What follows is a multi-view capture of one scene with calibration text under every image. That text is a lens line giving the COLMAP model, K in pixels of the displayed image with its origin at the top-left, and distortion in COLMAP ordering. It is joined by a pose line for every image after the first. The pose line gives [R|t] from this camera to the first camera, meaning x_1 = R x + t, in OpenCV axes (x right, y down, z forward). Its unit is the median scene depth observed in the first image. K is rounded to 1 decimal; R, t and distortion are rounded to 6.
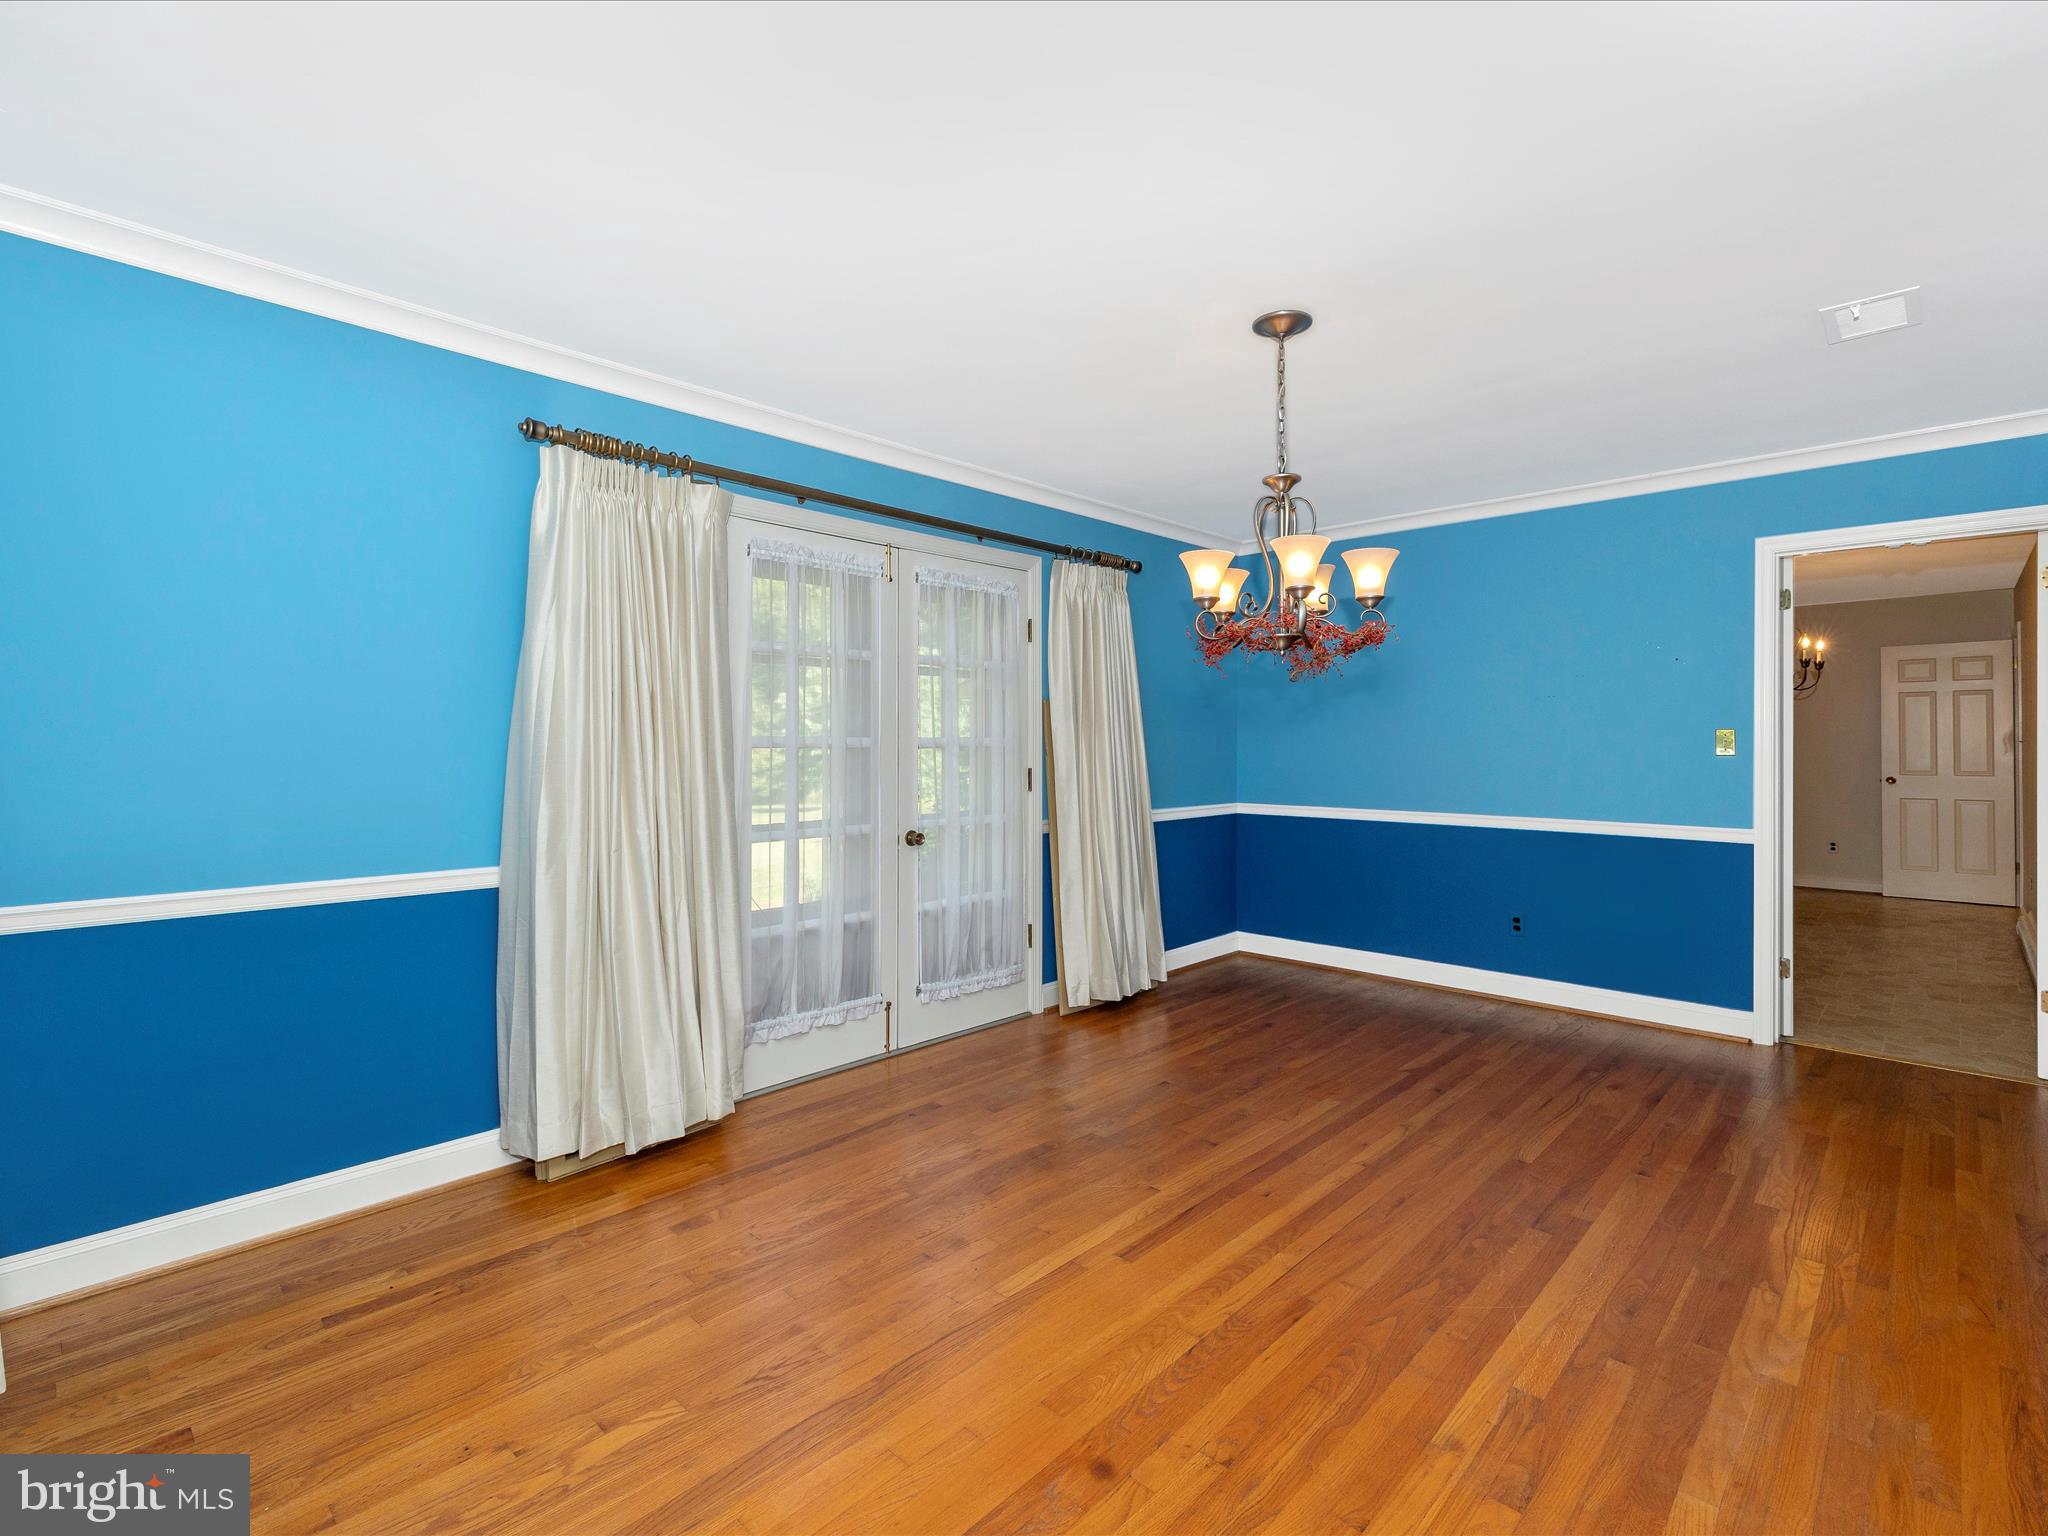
lens RADIAL K [[958.1, 0, 1024.0], [0, 958.1, 768.0], [0, 0, 1]] dist [-0.017204, -0.000305]
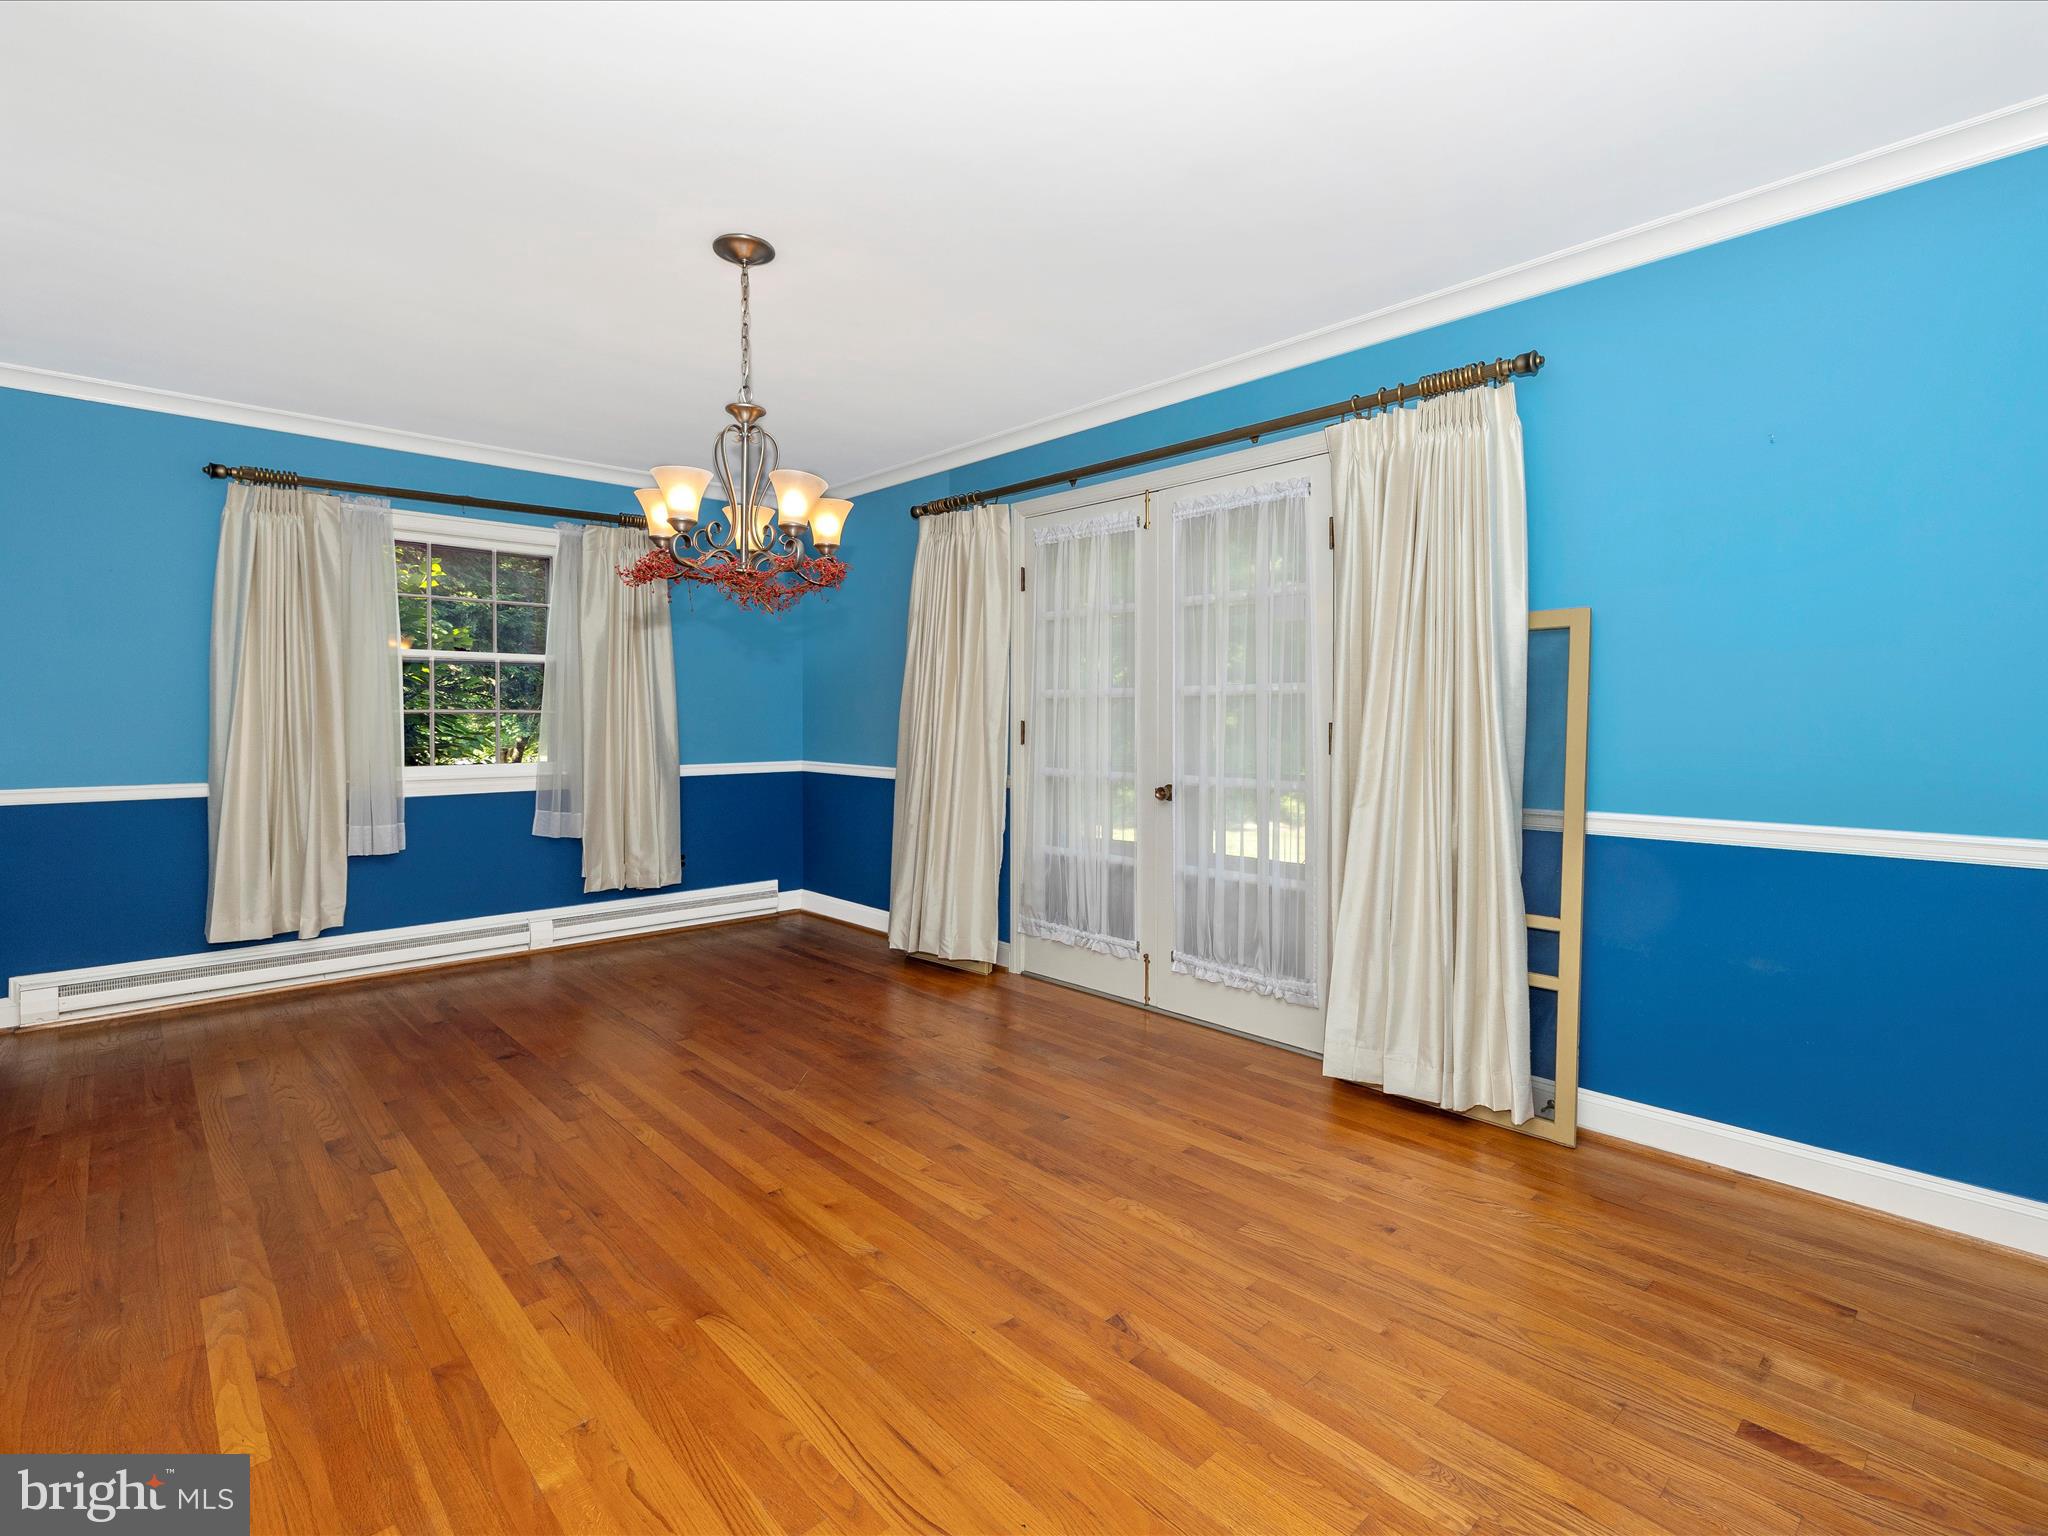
lens RADIAL K [[968.2, 0, 1031.4], [0, 968.2, 739.1], [0, 0, 1]] dist [-0.003744, -0.000257]
pose [[-0.041676, 0.029947, -0.998682, 1.201899], [-0.027651, 0.999133, 0.031114, -0.009598], [0.998748, 0.028912, -0.040812, 1.277022]]
